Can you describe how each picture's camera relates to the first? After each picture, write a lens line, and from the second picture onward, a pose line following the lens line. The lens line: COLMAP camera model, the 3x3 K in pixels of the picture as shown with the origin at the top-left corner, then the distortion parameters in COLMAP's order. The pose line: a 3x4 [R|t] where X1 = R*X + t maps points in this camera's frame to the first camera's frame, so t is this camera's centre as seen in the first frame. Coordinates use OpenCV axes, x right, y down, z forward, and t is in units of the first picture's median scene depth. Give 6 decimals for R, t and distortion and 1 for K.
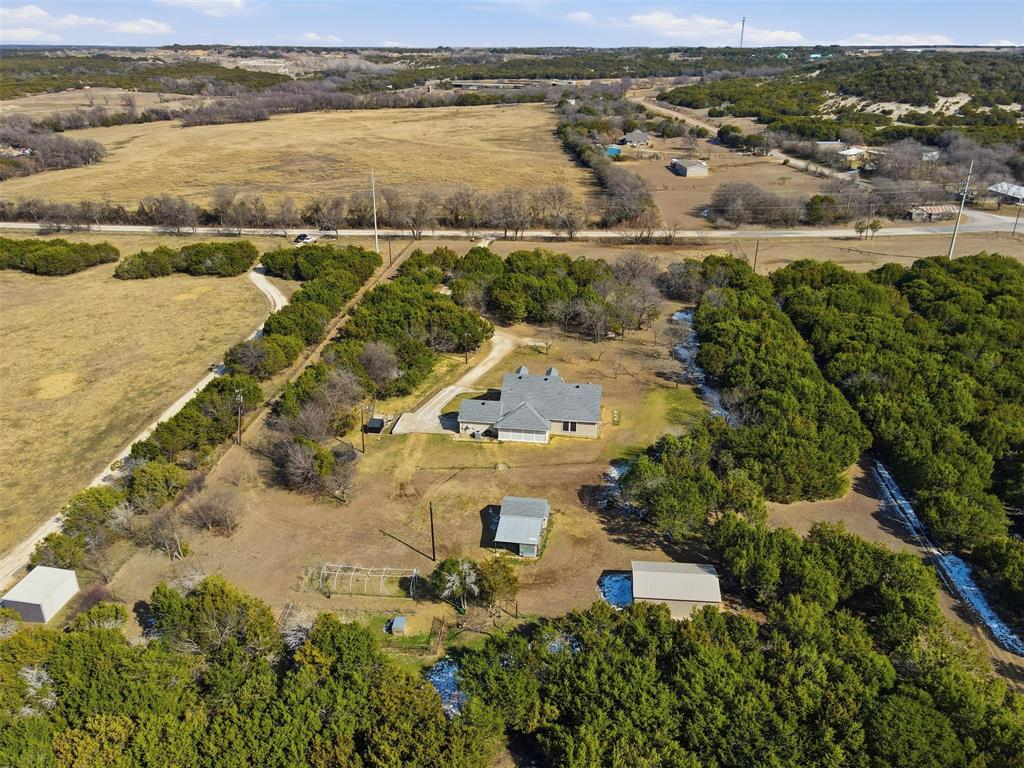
lens RADIAL K [[746.2, 0, 509.2], [0, 746.2, 384.4], [0, 0, 1]] dist [0.012273, 0.012173]
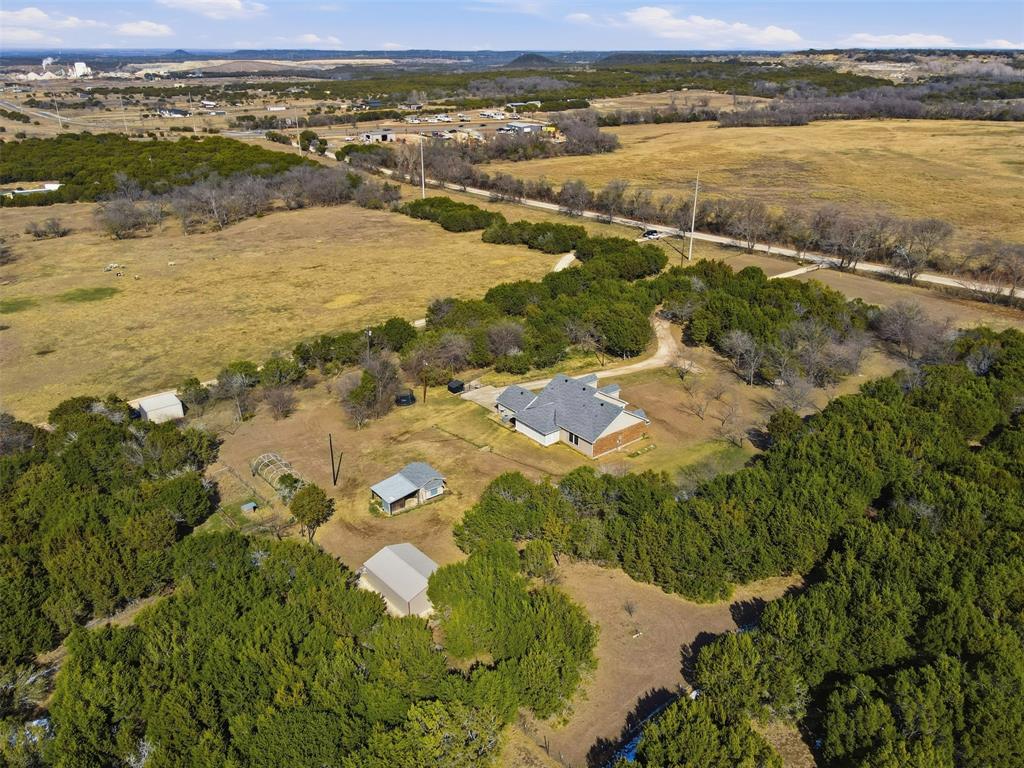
lens RADIAL K [[746.2, 0, 509.2], [0, 746.2, 384.4], [0, 0, 1]] dist [0.012273, 0.012173]
pose [[0.736530, 0.275228, -0.617878, 0.449946], [-0.278346, 0.955871, 0.093986, -0.059528], [0.616480, 0.102761, 0.780636, 0.131805]]
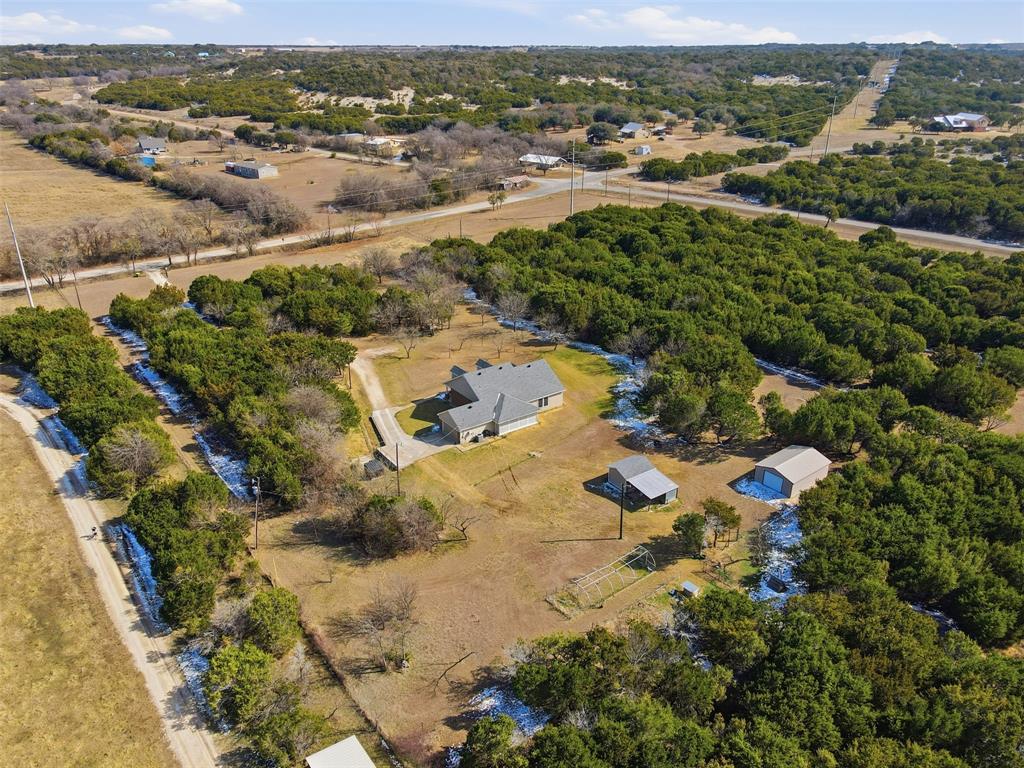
lens RADIAL K [[746.2, 0, 509.2], [0, 746.2, 384.4], [0, 0, 1]] dist [0.012273, 0.012173]
pose [[0.733156, -0.281986, 0.618843, -0.449478], [0.281232, 0.954242, 0.101636, -0.066306], [-0.619186, 0.099523, 0.778912, 0.150915]]
